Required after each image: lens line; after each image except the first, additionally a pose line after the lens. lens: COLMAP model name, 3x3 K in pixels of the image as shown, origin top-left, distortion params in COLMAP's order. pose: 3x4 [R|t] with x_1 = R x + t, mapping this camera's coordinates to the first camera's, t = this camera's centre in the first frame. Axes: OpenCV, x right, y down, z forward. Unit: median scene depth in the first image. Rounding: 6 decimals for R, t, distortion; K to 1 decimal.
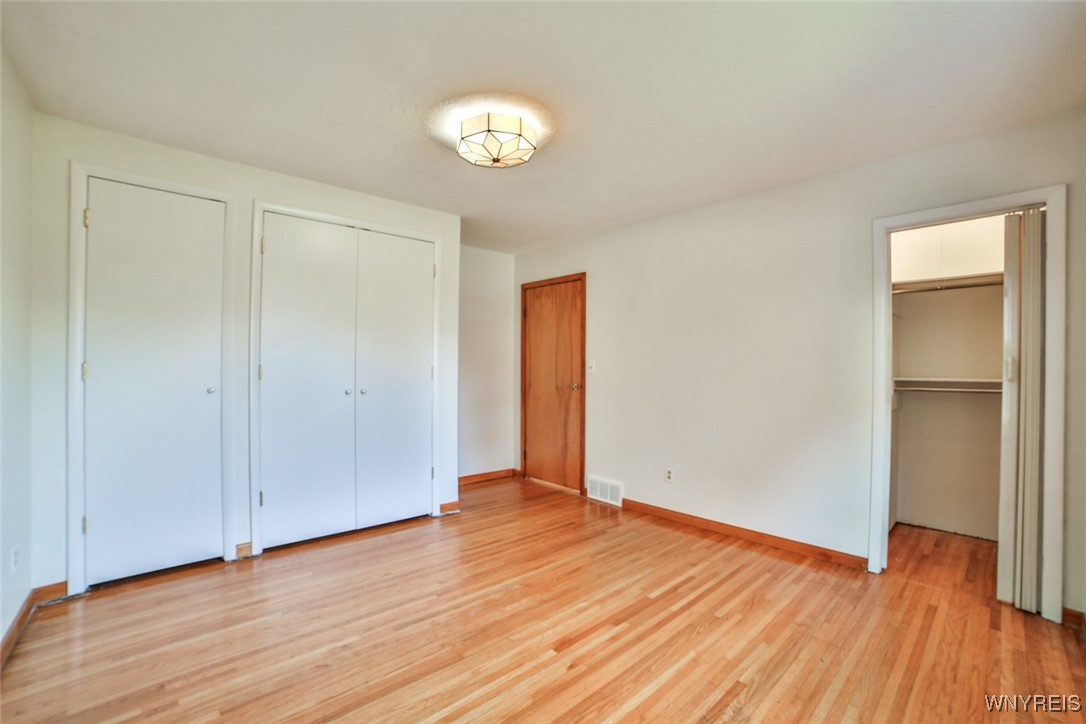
lens RADIAL K [[442.6, 0, 541.8], [0, 442.6, 365.7], [0, 0, 1]] dist [-0.043543, 0.000533]
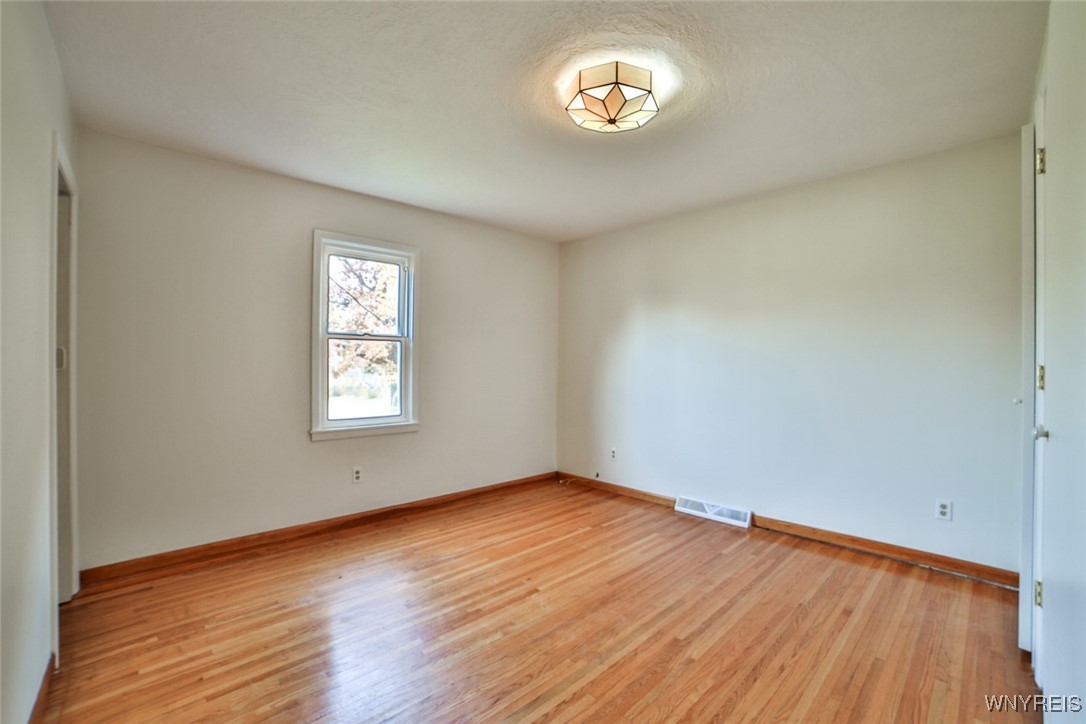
lens RADIAL K [[442.6, 0, 541.2], [0, 442.6, 363.5], [0, 0, 1]] dist [-0.043543, 0.000533]
pose [[-0.999824, -0.011669, -0.014687, 0.043111], [-0.011641, 0.999930, -0.002011, 0.006362], [0.014709, -0.001839, -0.999890, 1.972854]]
